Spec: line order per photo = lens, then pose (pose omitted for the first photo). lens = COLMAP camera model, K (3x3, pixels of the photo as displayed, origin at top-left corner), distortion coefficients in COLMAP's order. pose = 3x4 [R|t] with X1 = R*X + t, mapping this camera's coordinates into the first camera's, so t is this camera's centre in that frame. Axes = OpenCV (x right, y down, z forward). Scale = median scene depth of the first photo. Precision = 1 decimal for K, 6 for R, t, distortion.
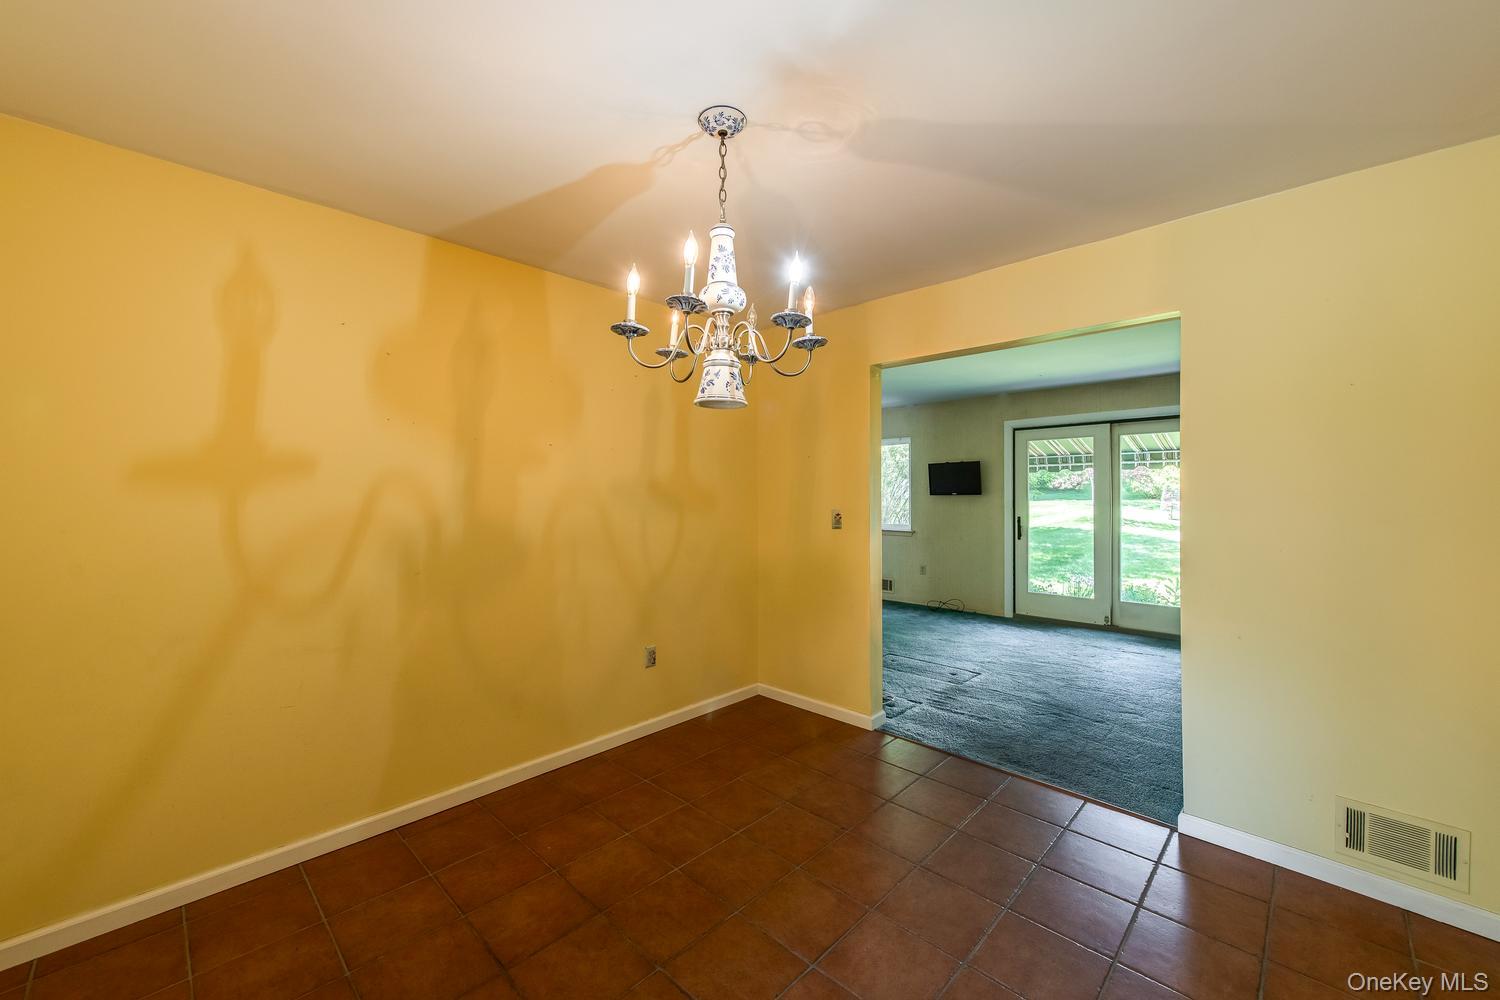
lens RADIAL K [[582.5, 0, 740.5], [0, 582.5, 497.4], [0, 0, 1]] dist [0.003847, 0.000234]
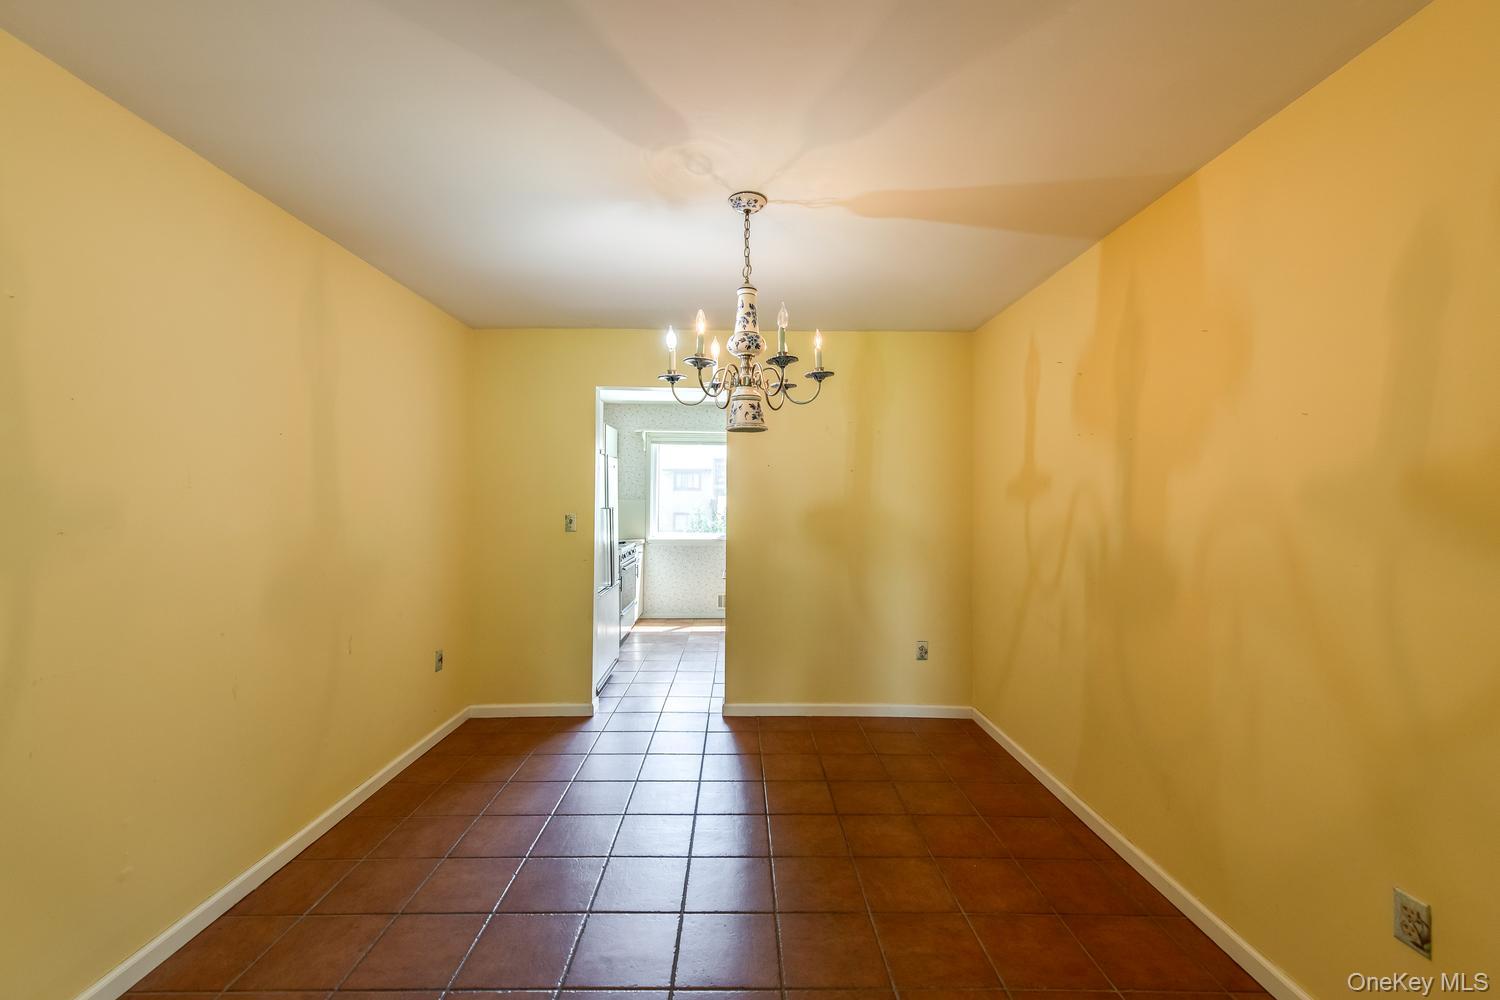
lens RADIAL K [[587.3, 0, 740.6], [0, 587.3, 497.9], [0, 0, 1]] dist [0.006867, -0.001606]
pose [[-0.693251, -0.007018, -0.720662, 0.618665], [-0.008921, 0.999960, -0.001156, -0.009100], [0.720641, 0.005627, -0.693285, 1.316764]]
